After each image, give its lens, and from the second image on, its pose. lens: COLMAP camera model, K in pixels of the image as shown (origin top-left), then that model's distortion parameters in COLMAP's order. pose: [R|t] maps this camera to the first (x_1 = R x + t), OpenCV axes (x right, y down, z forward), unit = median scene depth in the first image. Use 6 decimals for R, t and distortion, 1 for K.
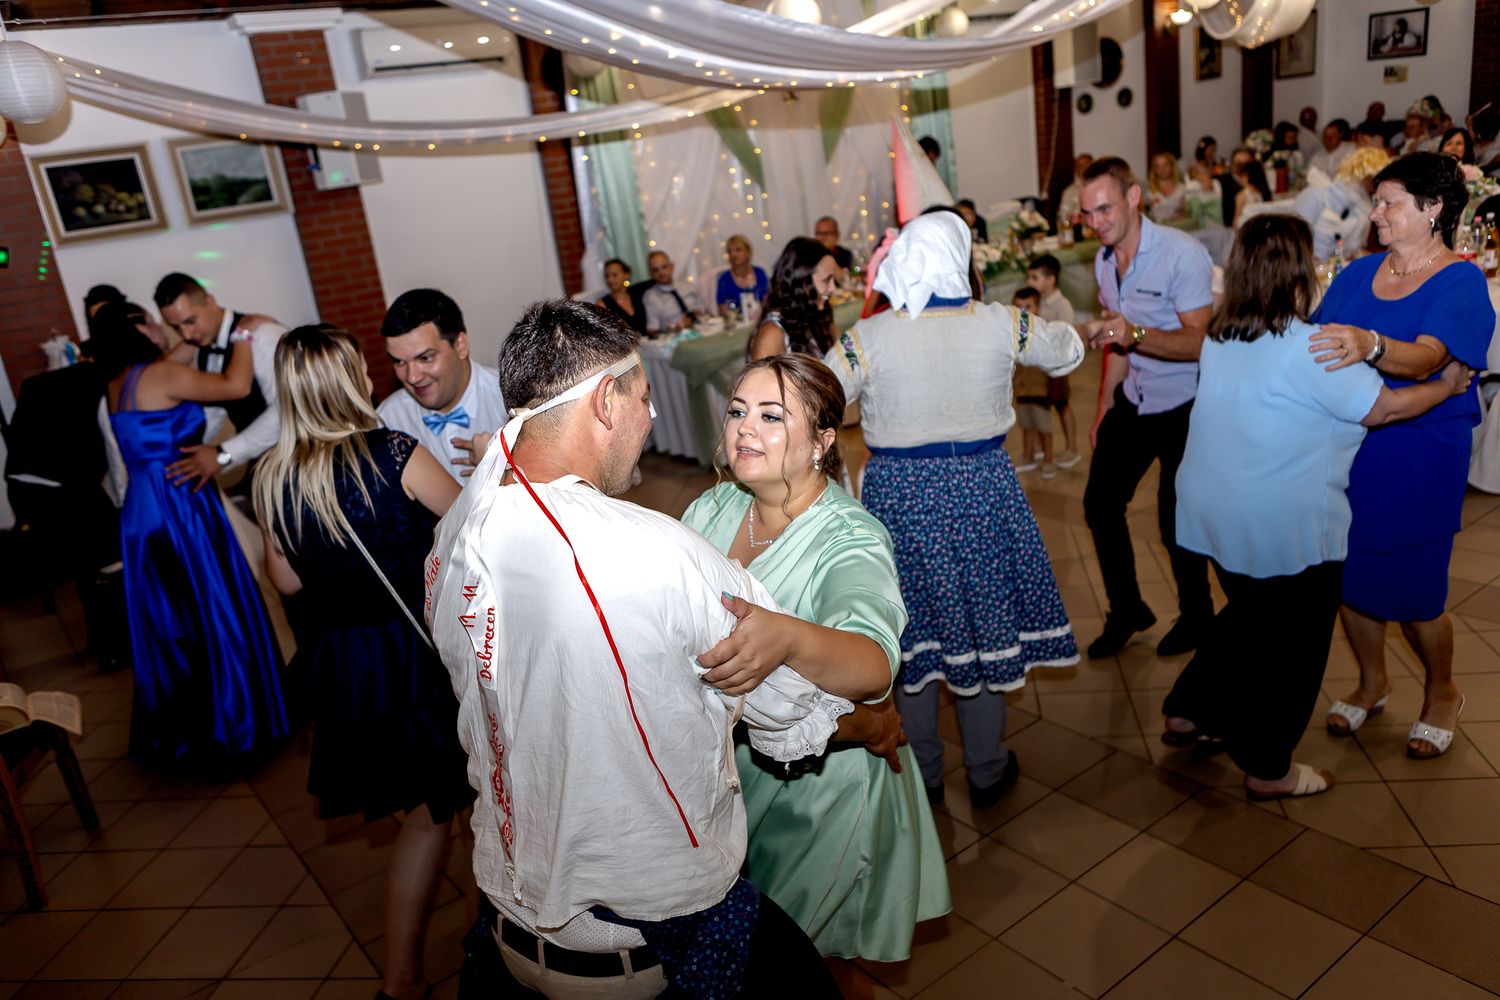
lens RADIAL K [[1229.5, 0, 750.0], [0, 1229.5, 500.0], [0, 0, 1]] dist [0.049217, -0.014821]
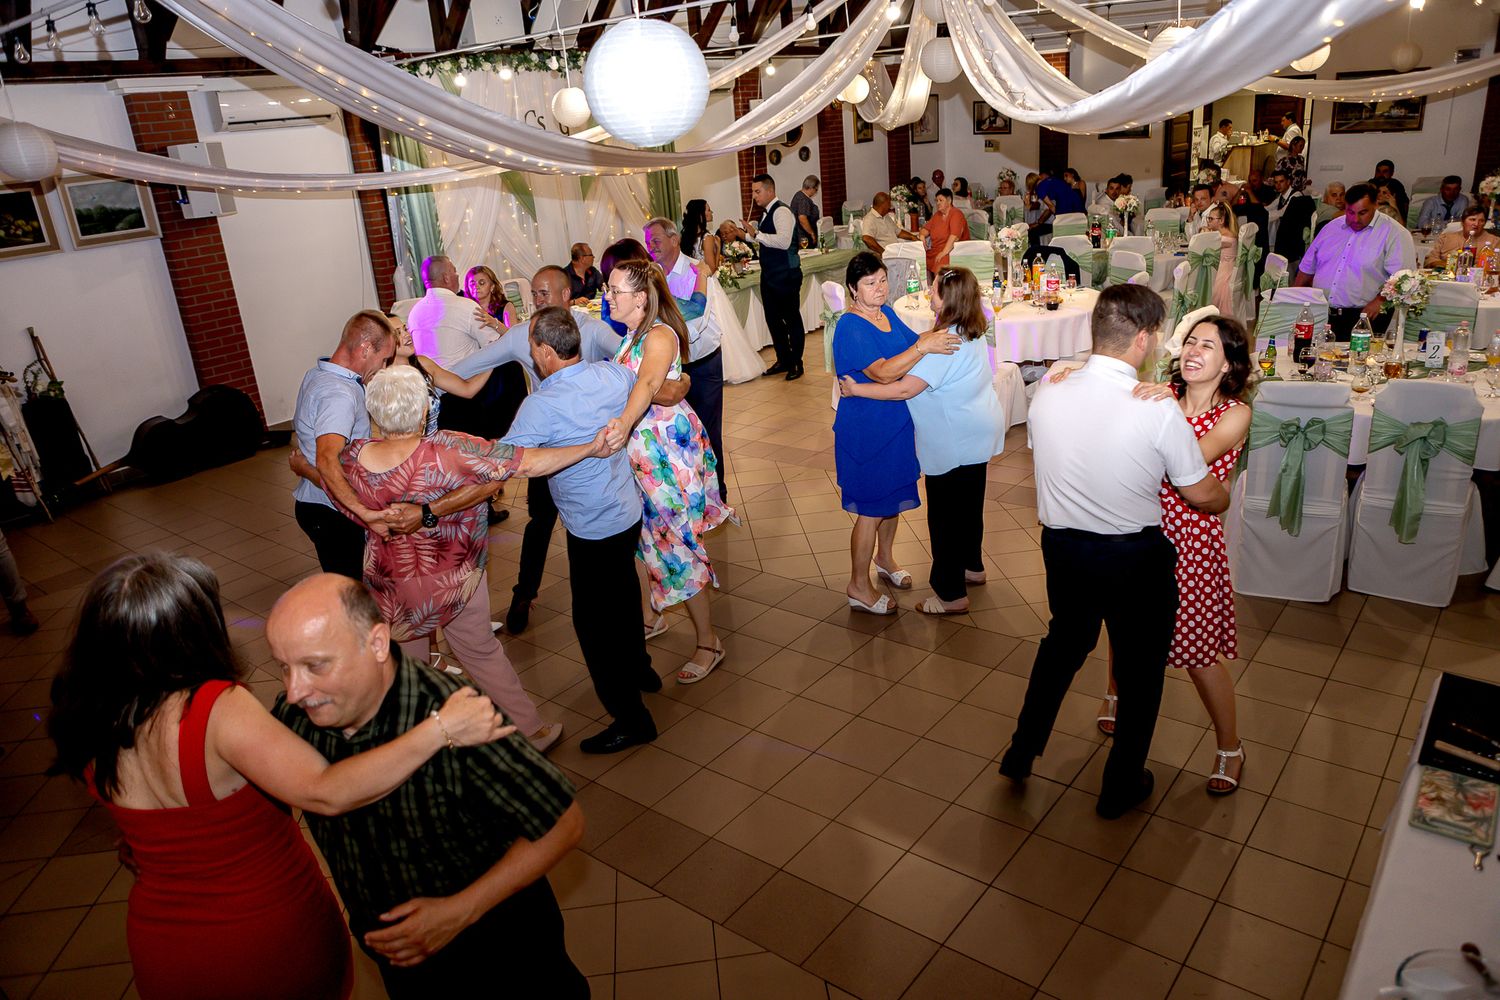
lens RADIAL K [[1062.2, 0, 750.0], [0, 1062.2, 500.0], [0, 0, 1]] dist [-0.005767, 0.003811]
pose [[0.972740, -0.033870, 0.229413, -0.048173], [0.028594, 0.999245, 0.026285, 0.020400], [-0.230131, -0.019008, 0.972974, -0.172803]]
